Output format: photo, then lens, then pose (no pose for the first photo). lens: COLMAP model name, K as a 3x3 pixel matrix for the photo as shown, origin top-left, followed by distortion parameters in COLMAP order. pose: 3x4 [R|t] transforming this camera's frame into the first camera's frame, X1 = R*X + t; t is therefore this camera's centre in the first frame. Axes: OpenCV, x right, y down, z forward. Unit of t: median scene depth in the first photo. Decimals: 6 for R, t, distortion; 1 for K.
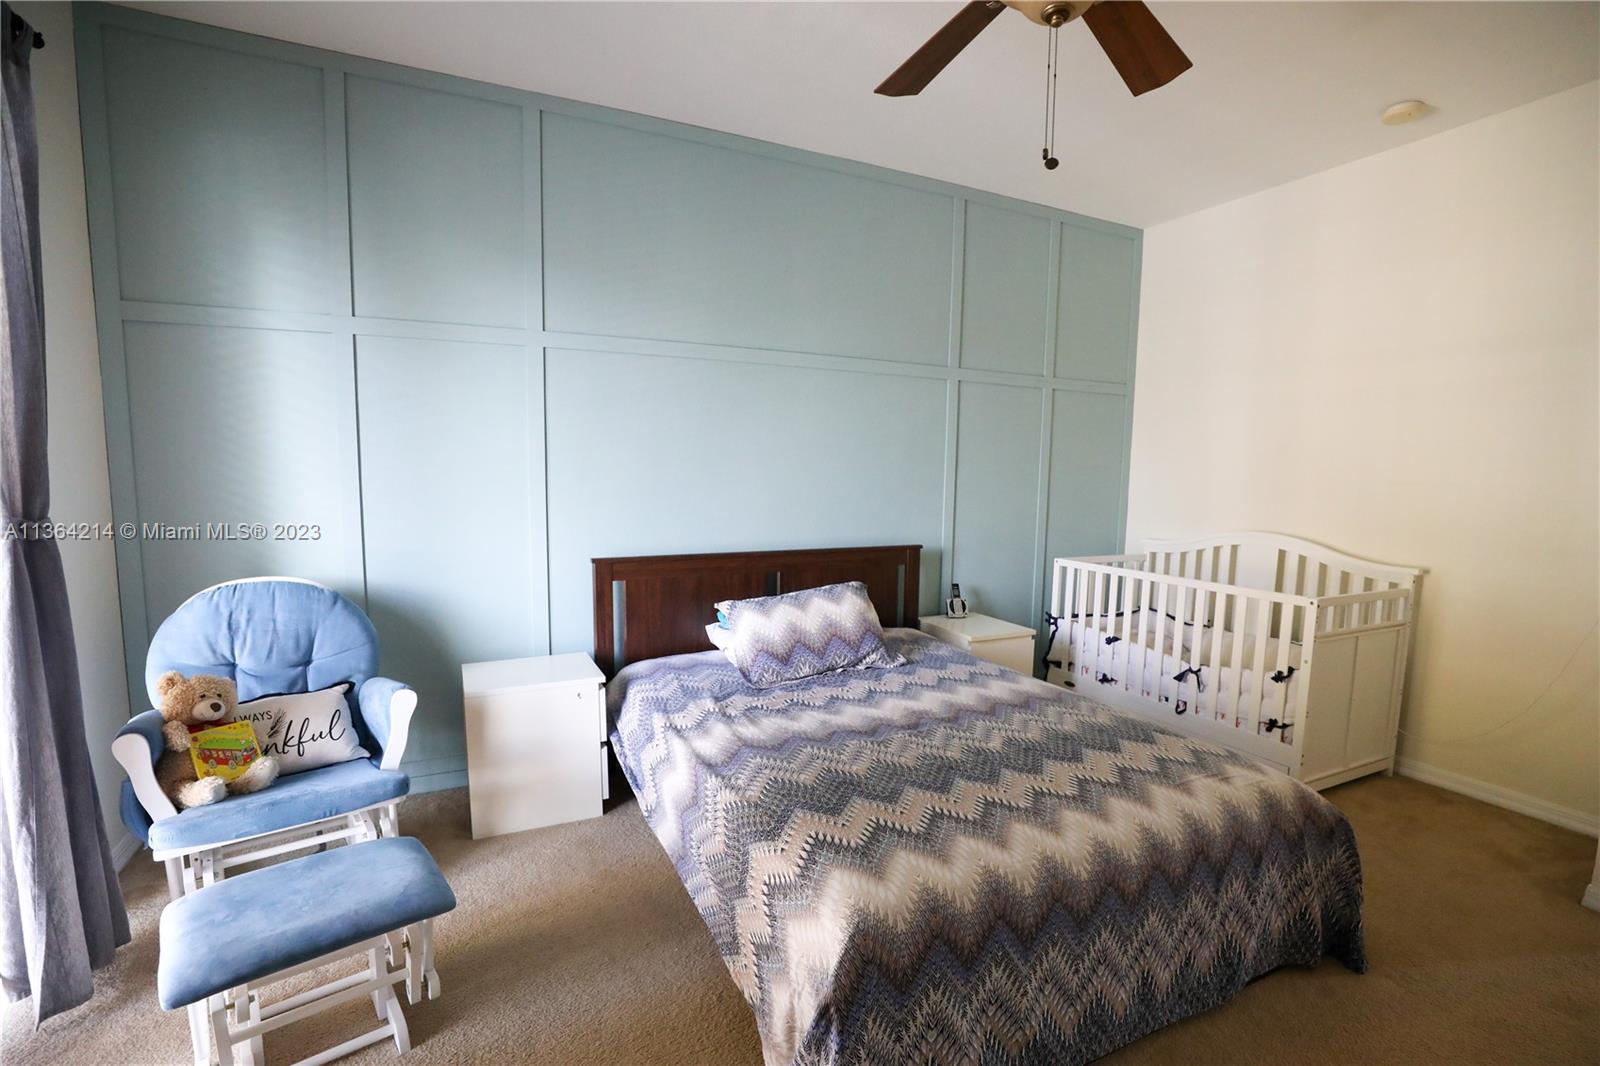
lens RADIAL K [[719.2, 0, 798.3], [0, 719.2, 549.2], [0, 0, 1]] dist [-0.030278, 0.000136]
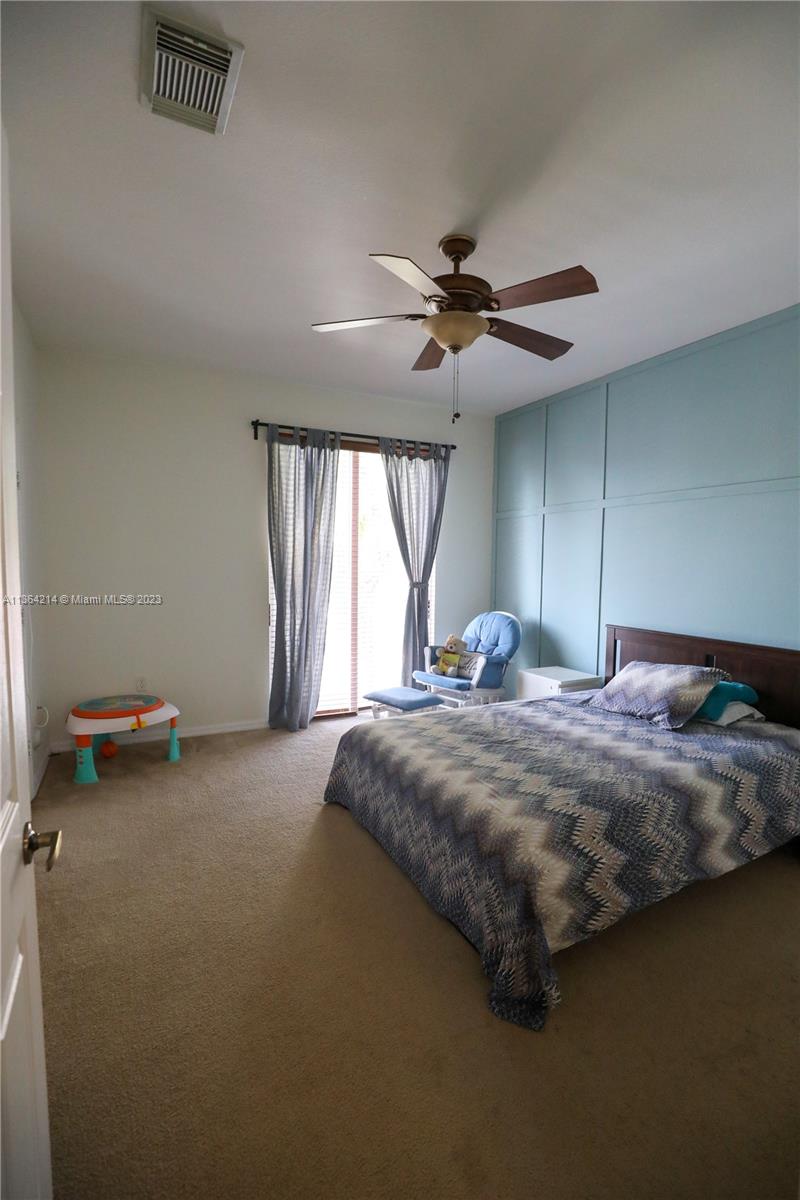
lens RADIAL K [[539.4, 0, 412.9], [0, 539.4, 603.9], [0, 0, 1]] dist [-0.030278, 0.000136]
pose [[0.049492, 0.070959, -0.996251, 1.207776], [-0.113219, 0.991442, 0.064992, -0.081813], [0.992337, 0.109578, 0.057102, 0.536694]]
